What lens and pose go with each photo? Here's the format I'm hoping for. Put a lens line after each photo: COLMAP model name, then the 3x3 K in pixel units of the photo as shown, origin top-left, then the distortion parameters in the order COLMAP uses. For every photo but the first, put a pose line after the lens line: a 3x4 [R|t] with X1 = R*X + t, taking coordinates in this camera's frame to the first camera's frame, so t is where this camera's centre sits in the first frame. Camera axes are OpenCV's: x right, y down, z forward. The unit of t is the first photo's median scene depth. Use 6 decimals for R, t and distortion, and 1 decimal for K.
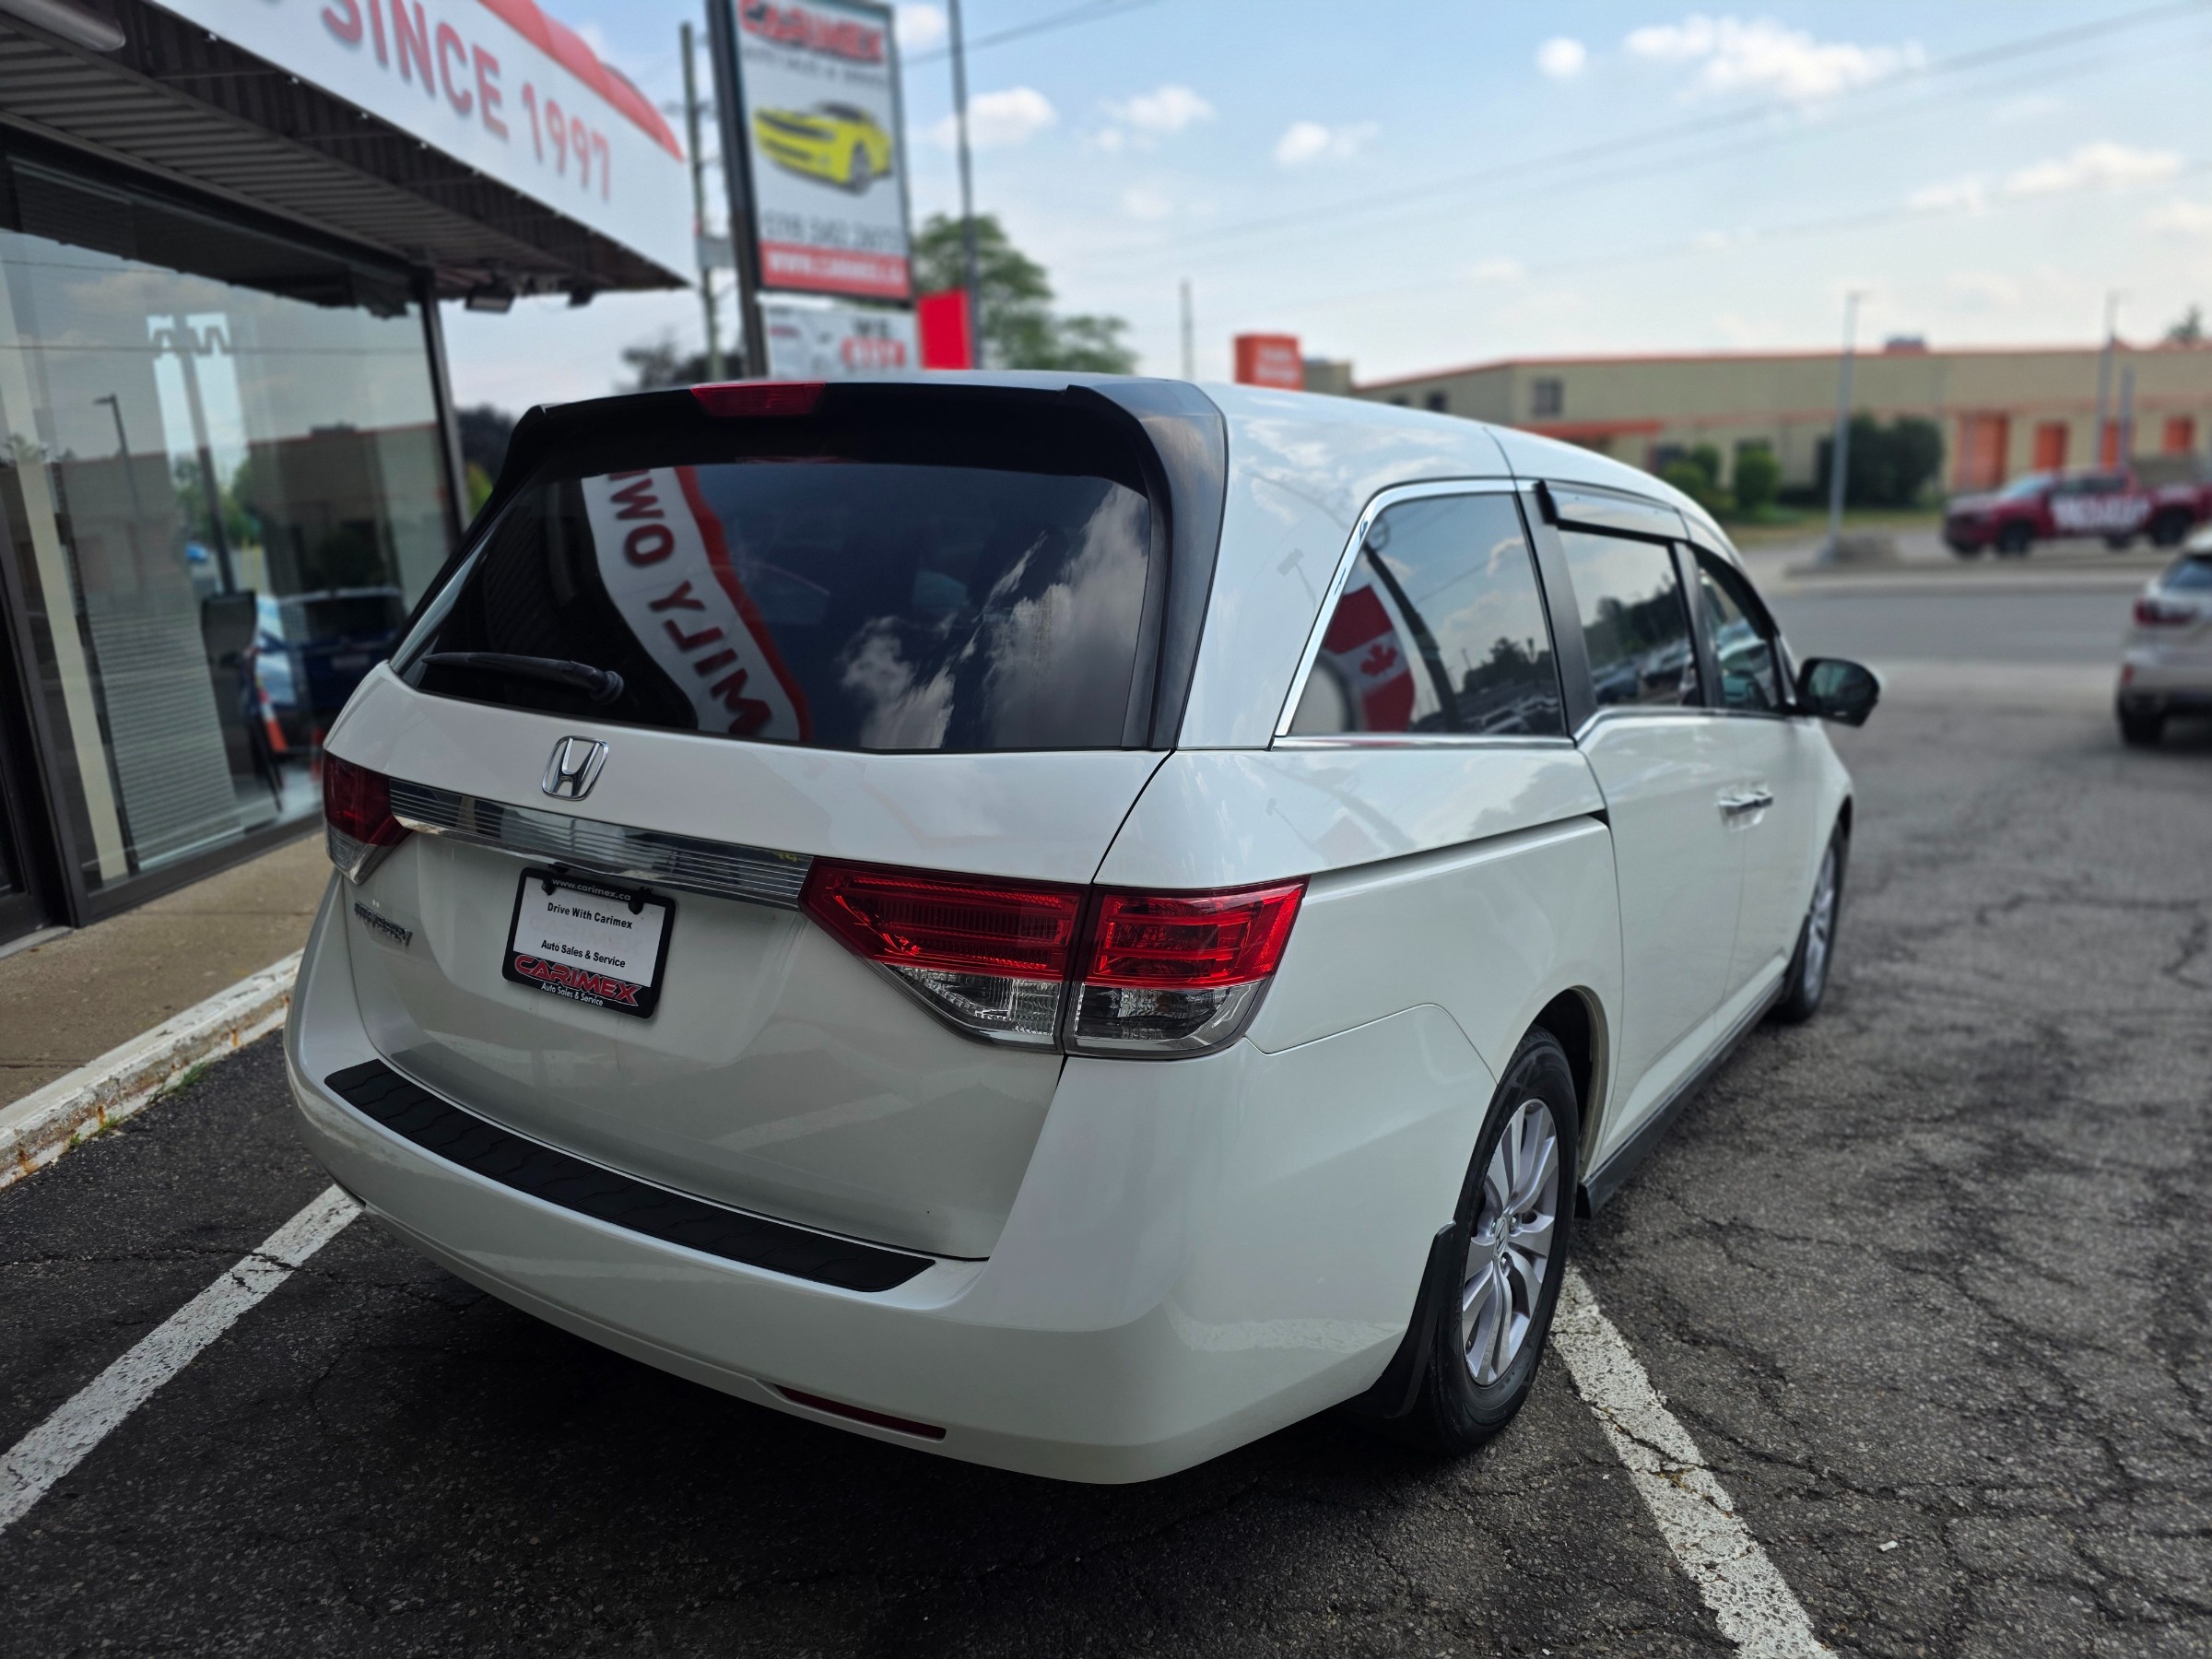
lens RADIAL K [[1508.3, 0, 1064.8], [0, 1508.3, 836.8], [0, 0, 1]] dist [-0.004134, -0.000370]
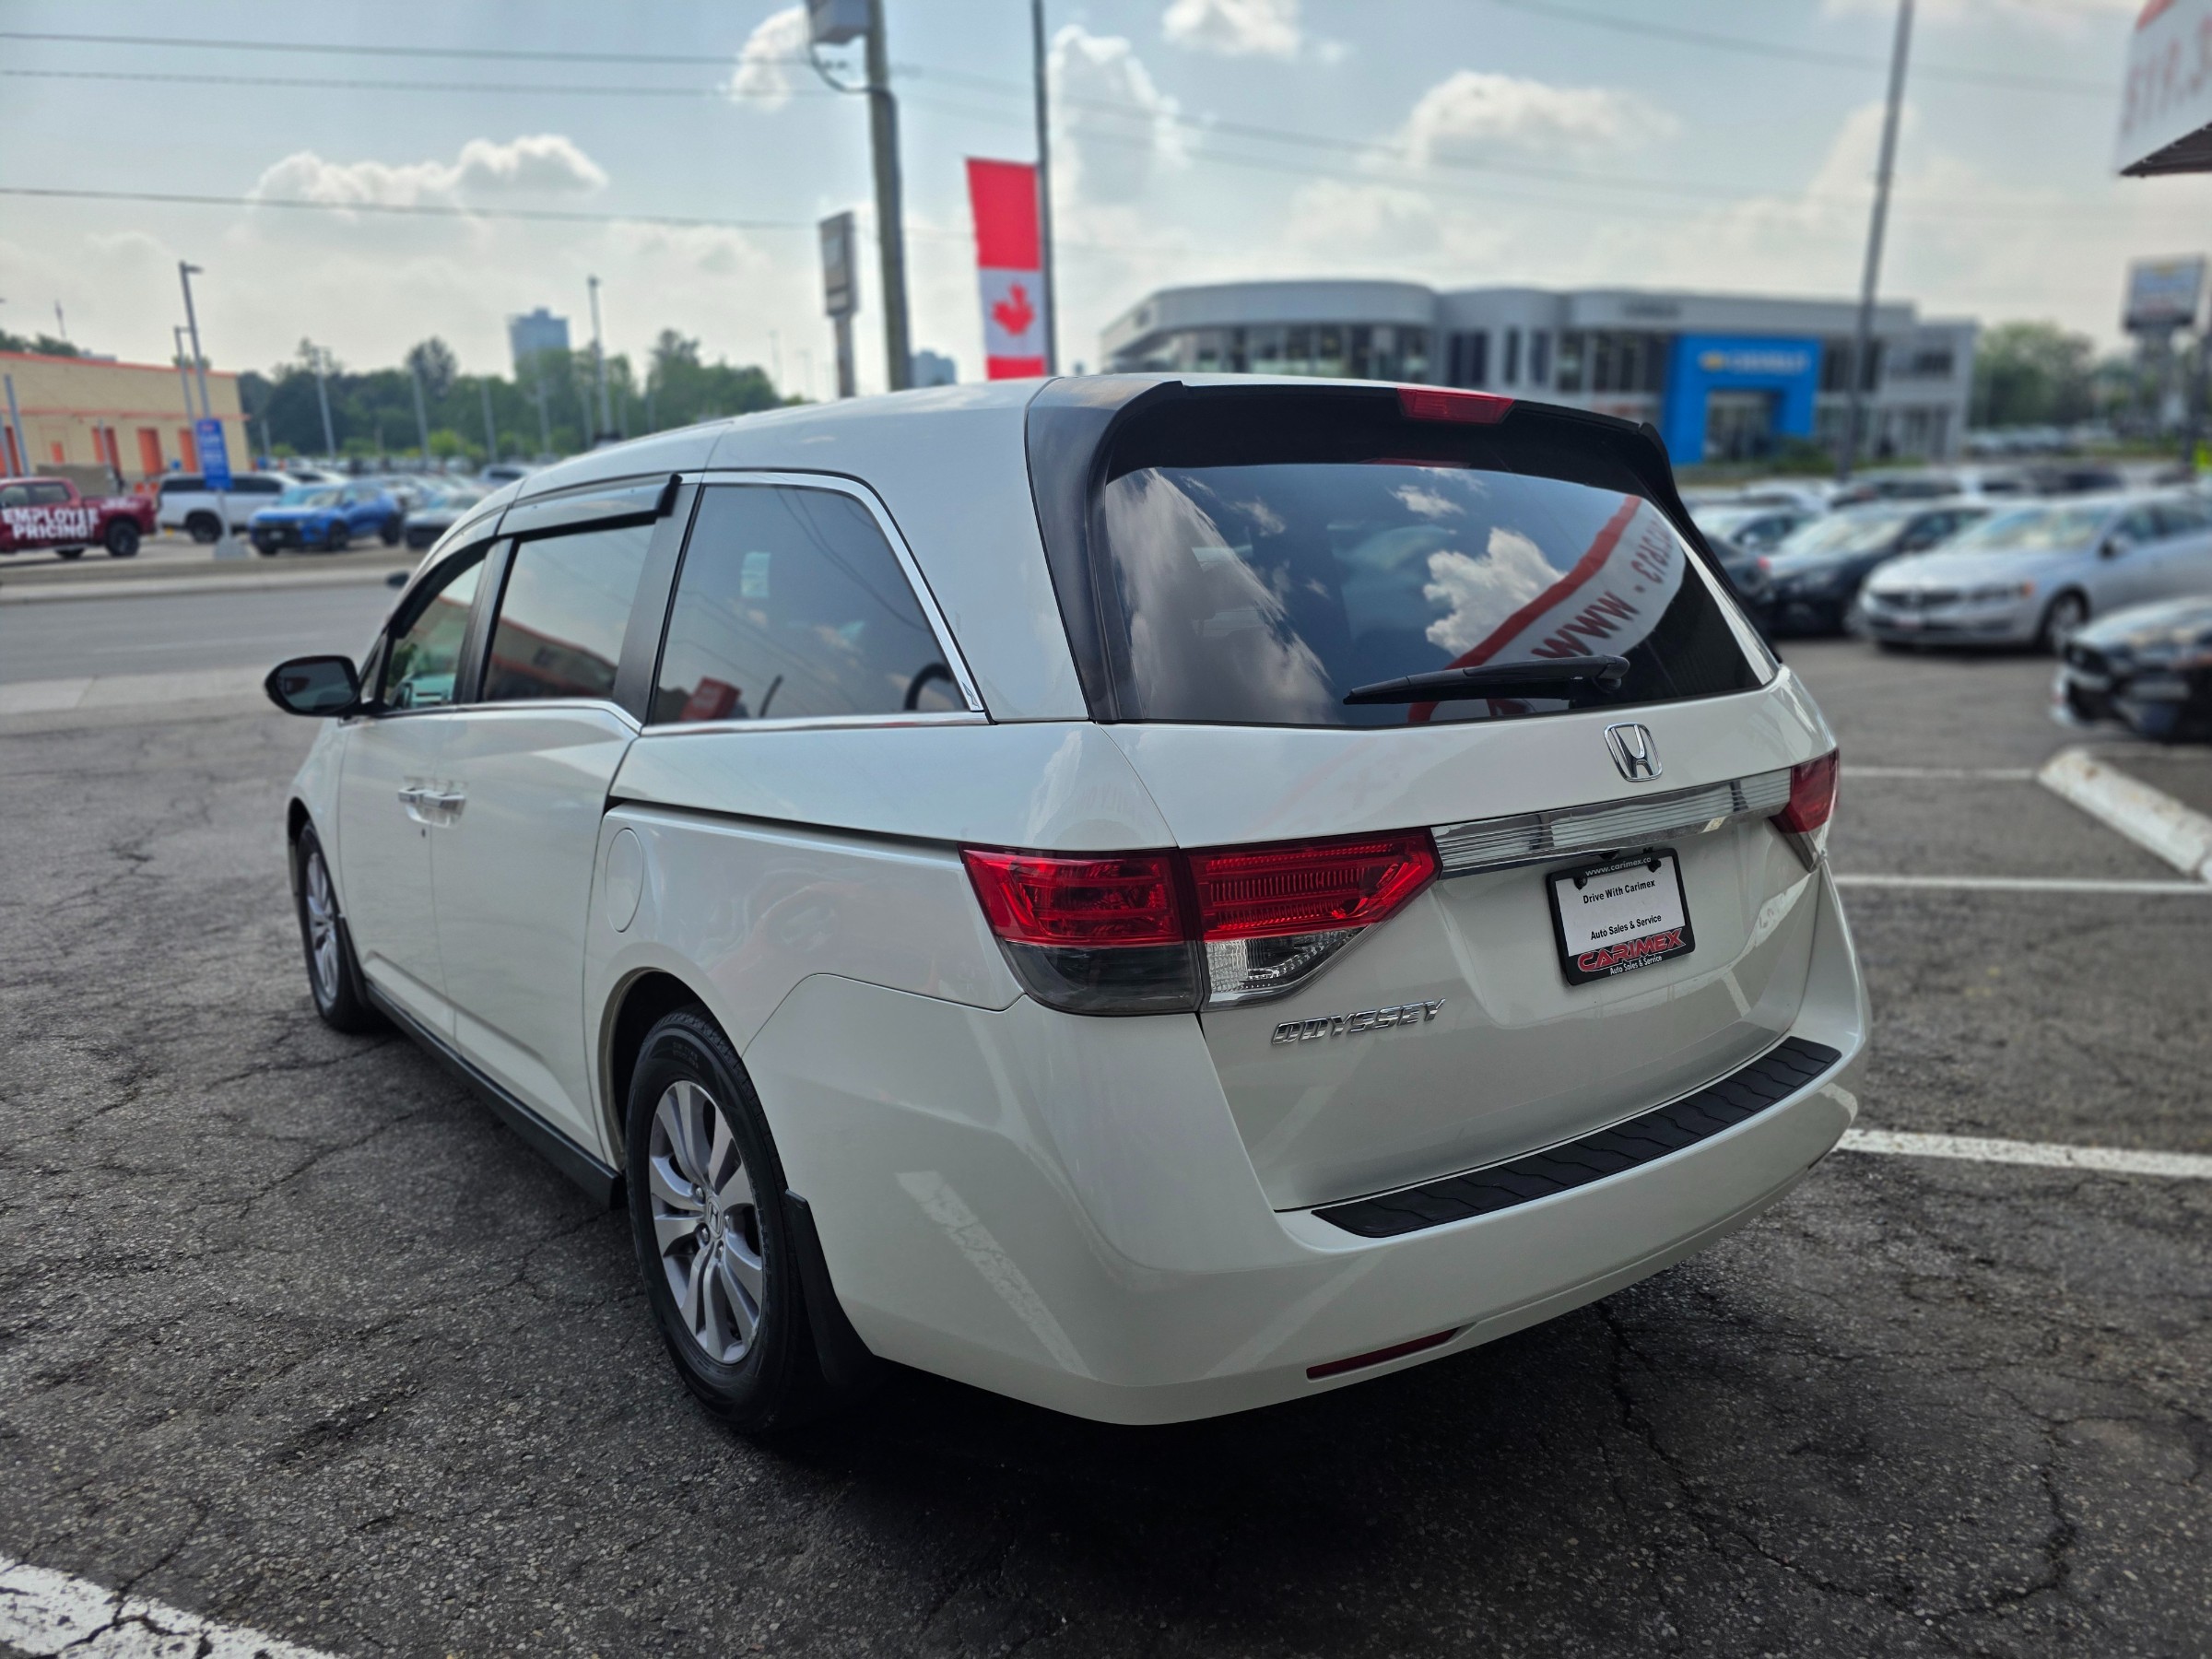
lens RADIAL K [[1520.1, 0, 1113.2], [0, 1520.1, 813.0], [0, 0, 1]] dist [0.039974, -0.041332]
pose [[0.312848, -0.174351, 0.933664, -1.409761], [0.197773, 0.973419, 0.115506, -0.194423], [-0.928984, 0.148517, 0.339014, 0.950229]]
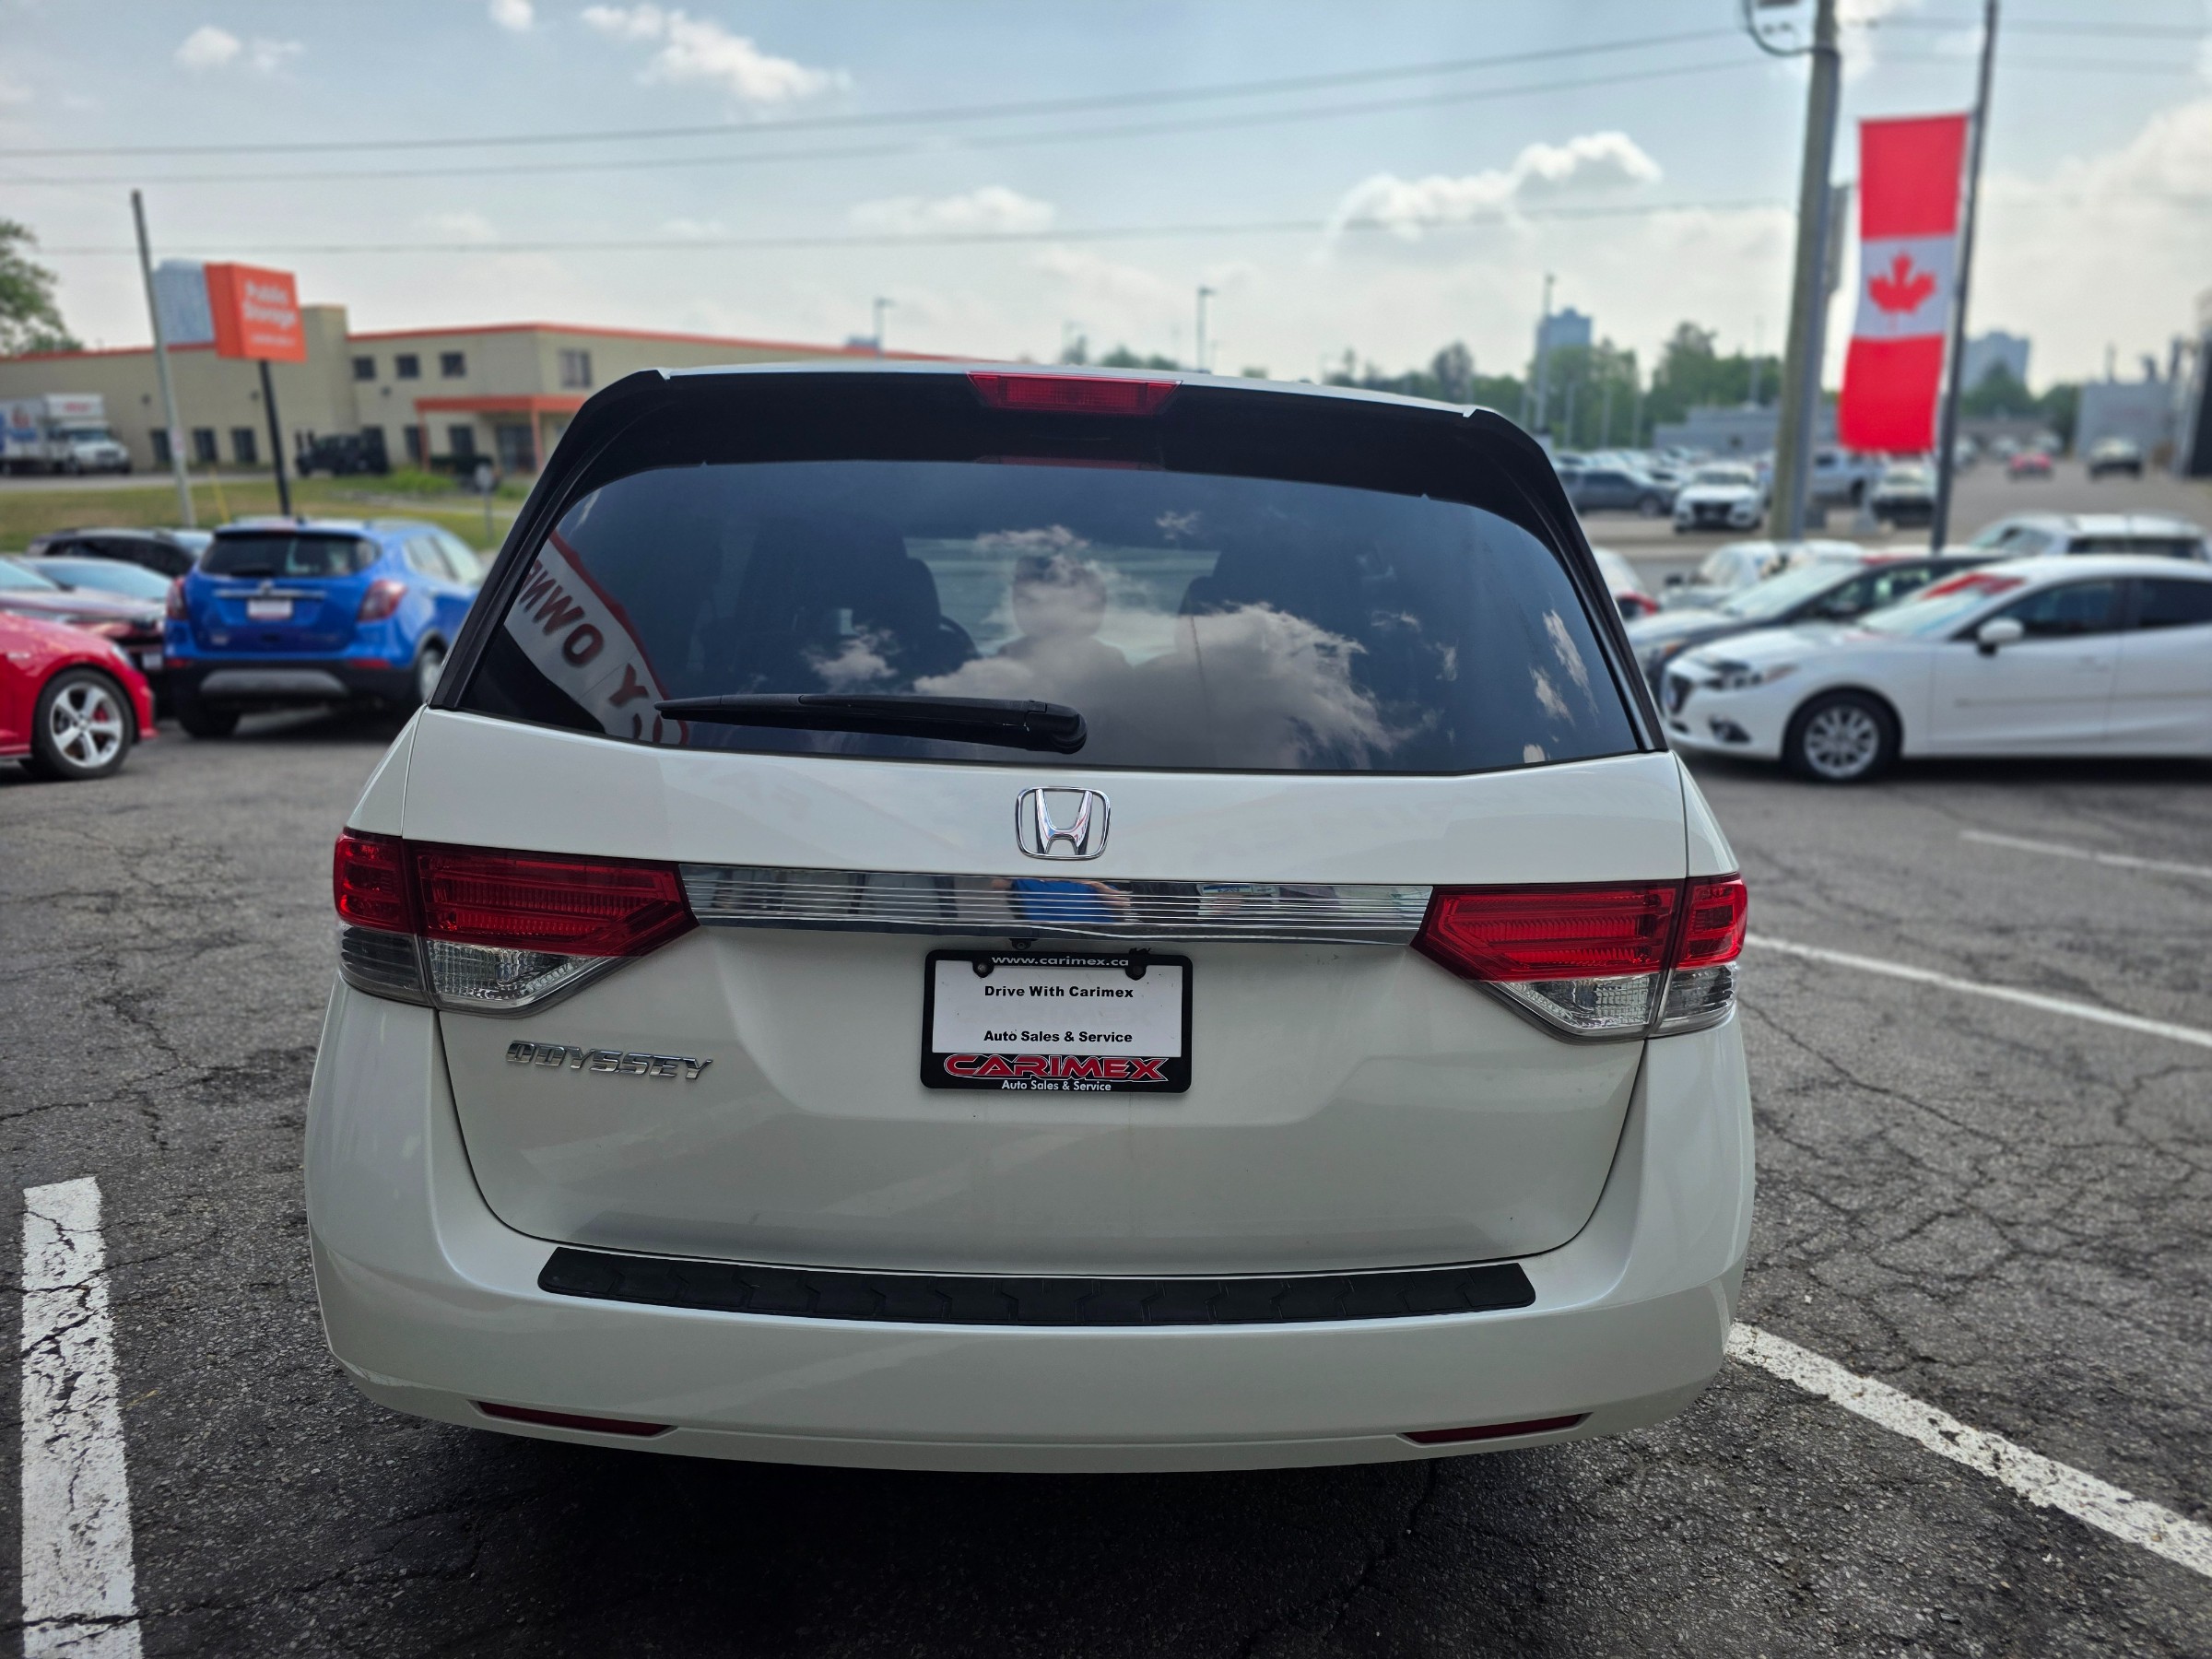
lens RADIAL K [[1520.1, 0, 1113.2], [0, 1520.1, 813.0], [0, 0, 1]] dist [0.039974, -0.041332]
pose [[0.802007, -0.091074, 0.590331, -0.787891], [0.091815, 0.995359, 0.028823, -0.071192], [-0.590216, 0.031085, 0.806647, 0.273775]]
